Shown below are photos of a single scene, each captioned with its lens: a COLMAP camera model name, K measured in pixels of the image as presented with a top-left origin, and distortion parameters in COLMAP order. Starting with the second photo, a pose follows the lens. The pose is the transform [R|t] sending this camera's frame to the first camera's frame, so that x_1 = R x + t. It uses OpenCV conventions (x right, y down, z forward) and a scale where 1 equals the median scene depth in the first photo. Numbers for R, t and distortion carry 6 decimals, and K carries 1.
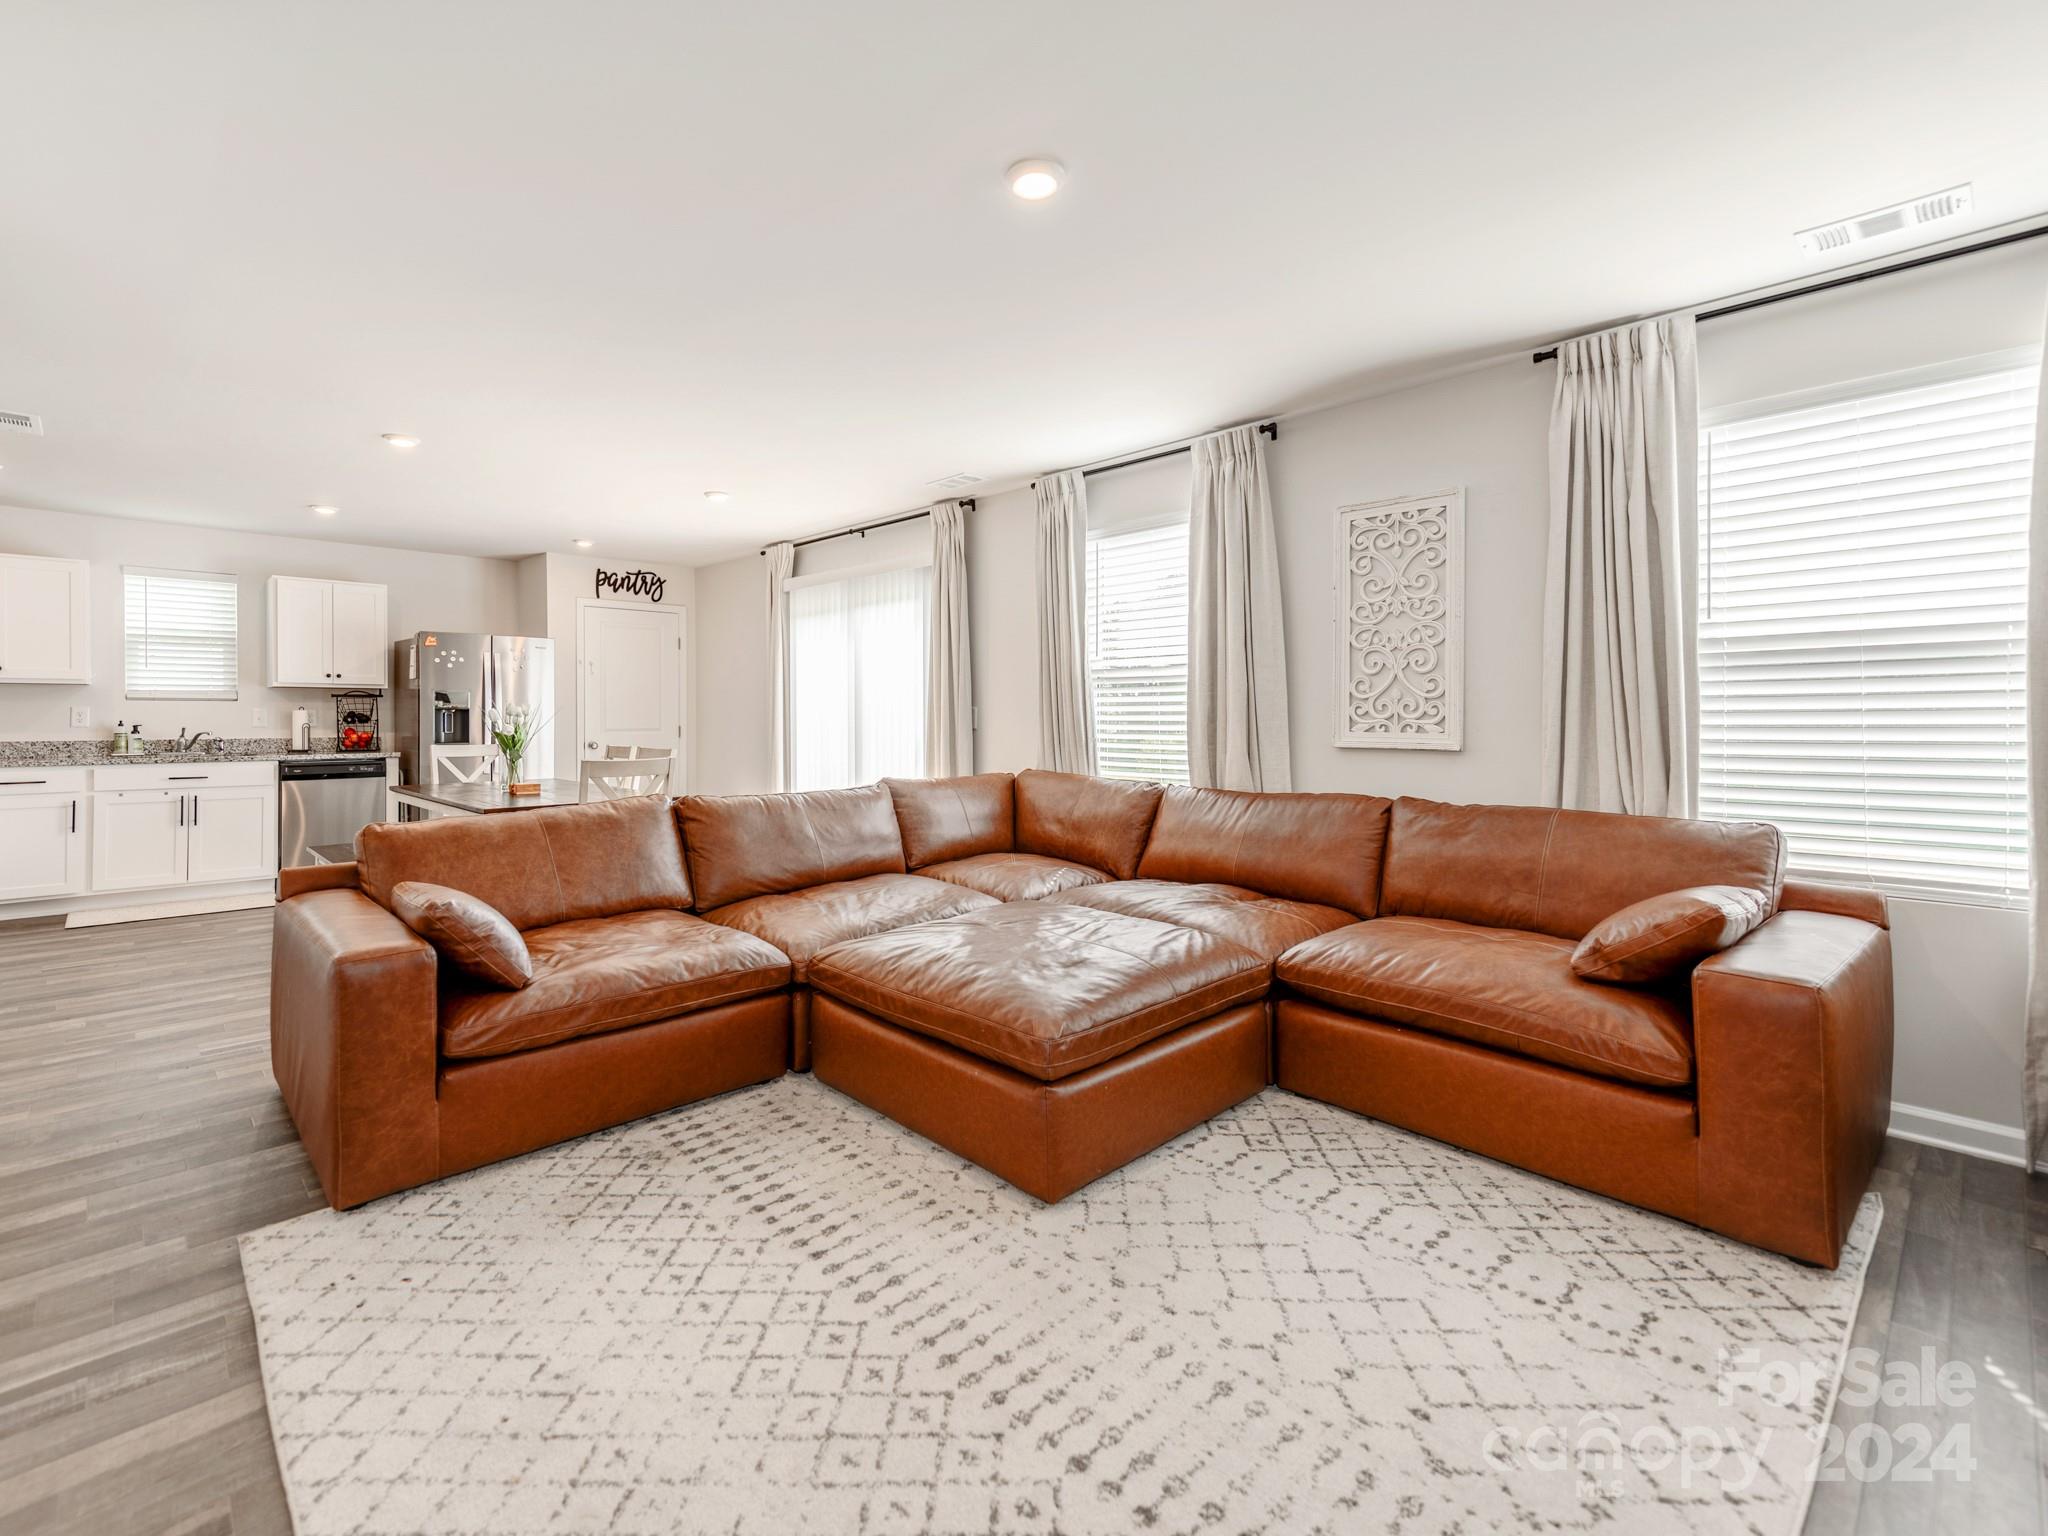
lens RADIAL K [[922.7, 0, 925.3], [0, 922.7, 715.2], [0, 0, 1]] dist [0.023310, -0.003005]
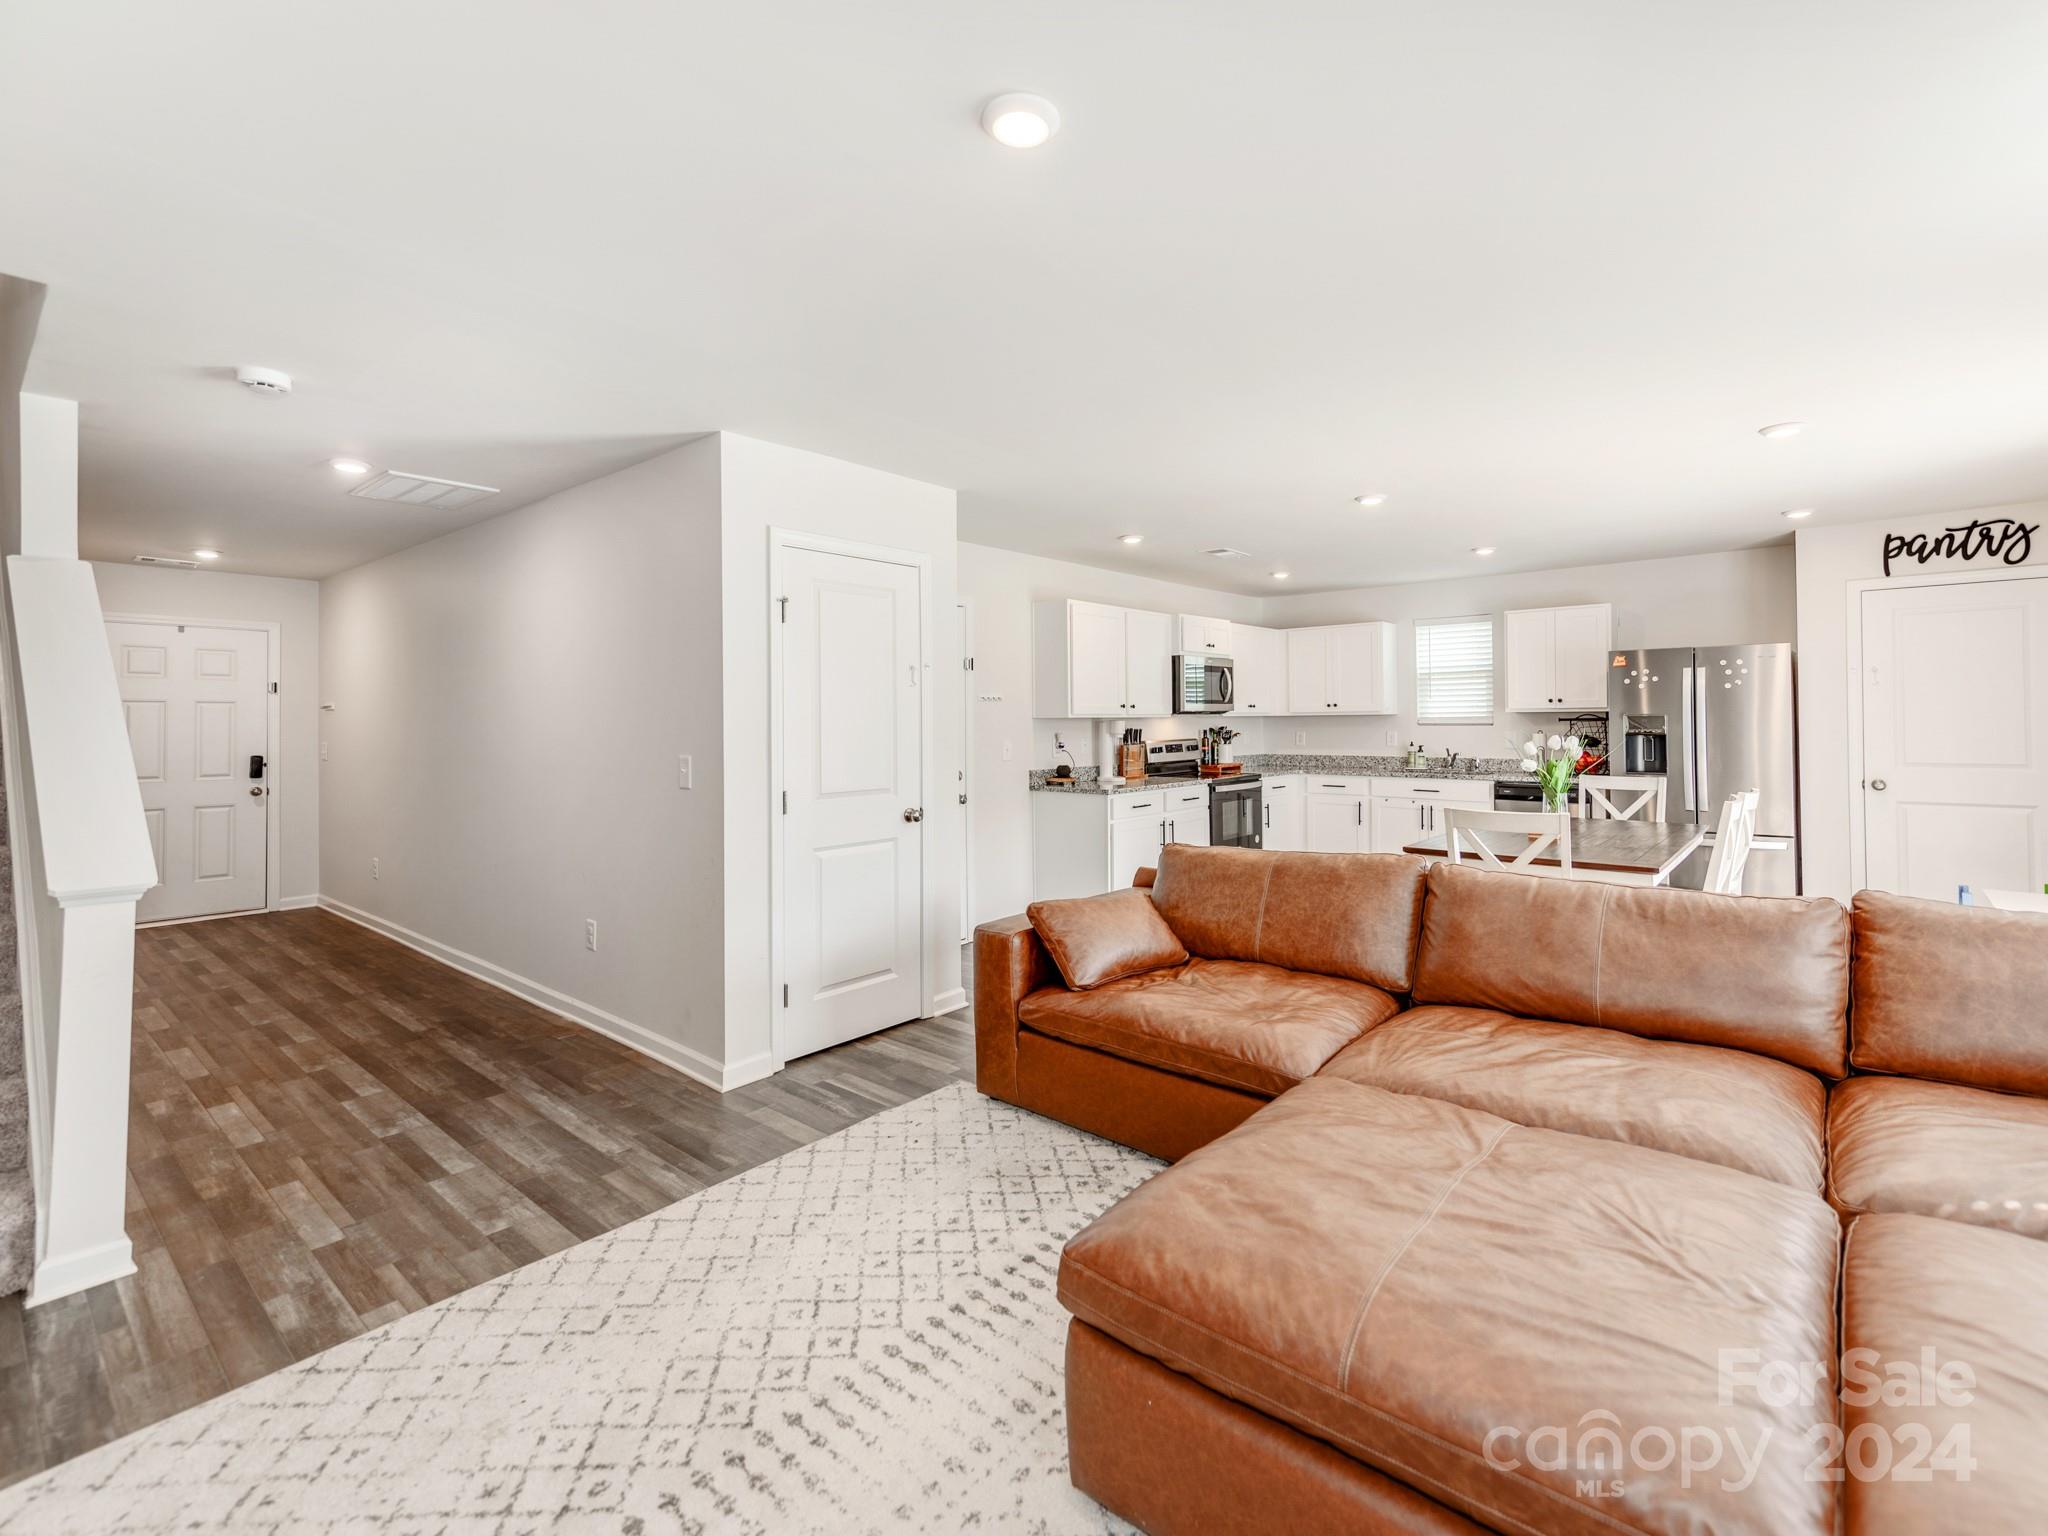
lens RADIAL K [[922.7, 0, 1050.4], [0, 922.7, 712.7], [0, 0, 1]] dist [0.023310, -0.003005]
pose [[0.147039, -0.010192, -0.989078, 0.314825], [0.008029, 0.999926, -0.009111, -0.025821], [0.989098, -0.006601, 0.147110, 0.320424]]
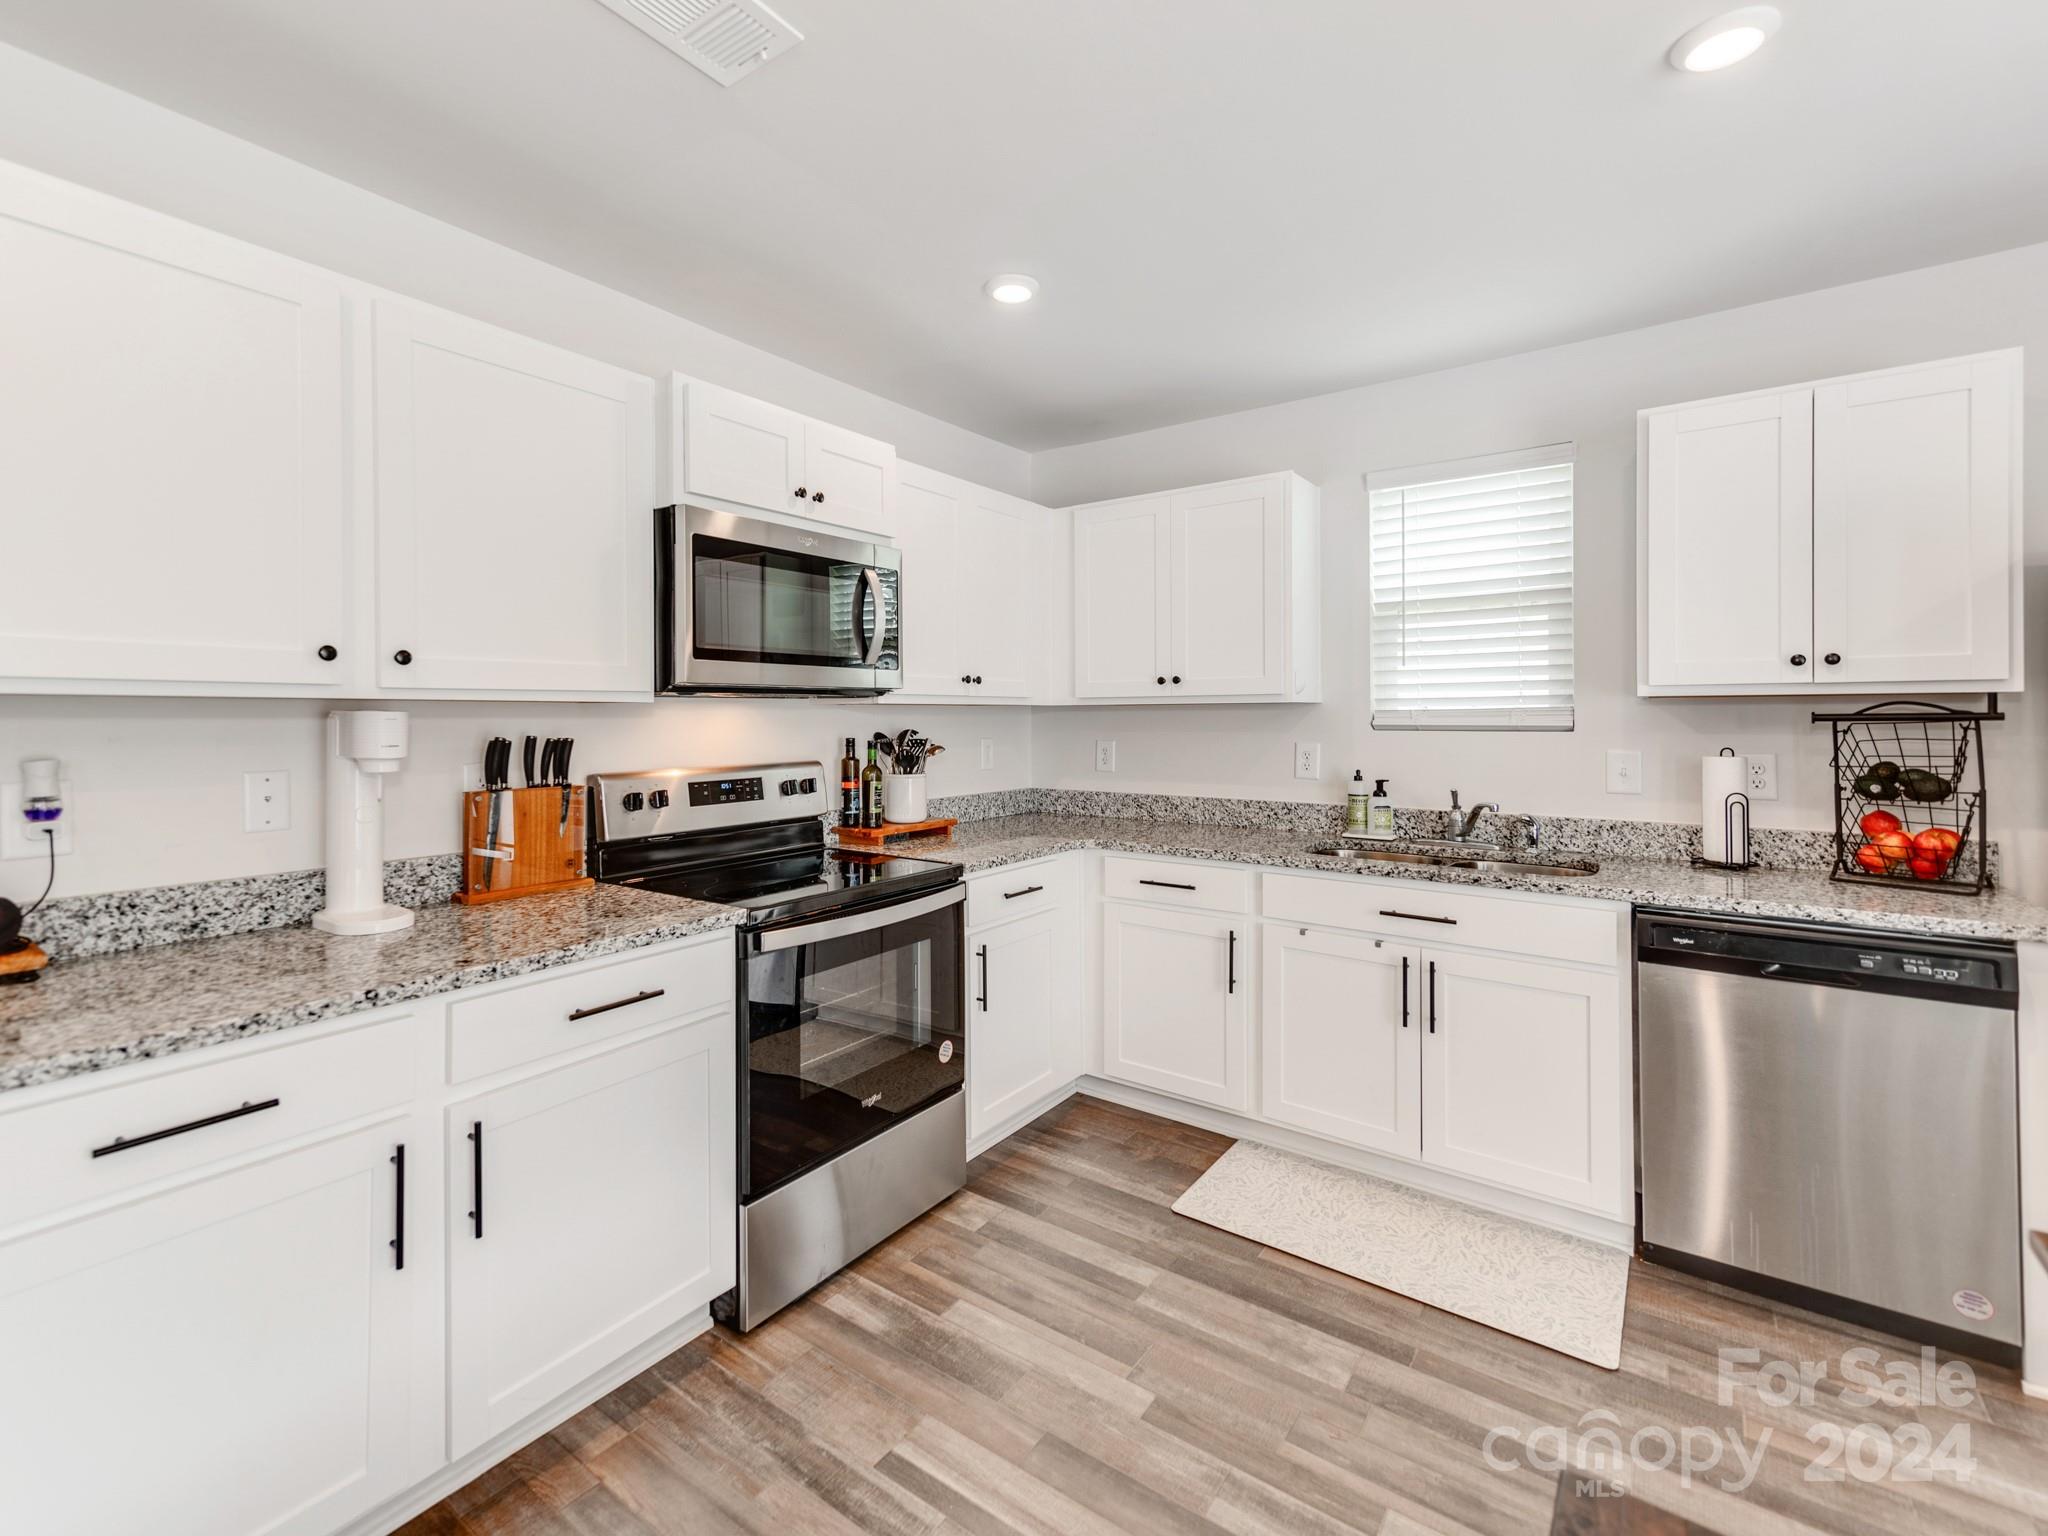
lens RADIAL K [[922.7, 0, 985.3], [0, 922.7, 711.6], [0, 0, 1]] dist [0.023310, -0.003005]
pose [[0.204939, -0.006898, -0.978750, -0.389097], [0.001360, 0.999976, -0.006763, -0.023106], [0.978774, 0.000055, 0.204944, 0.679048]]
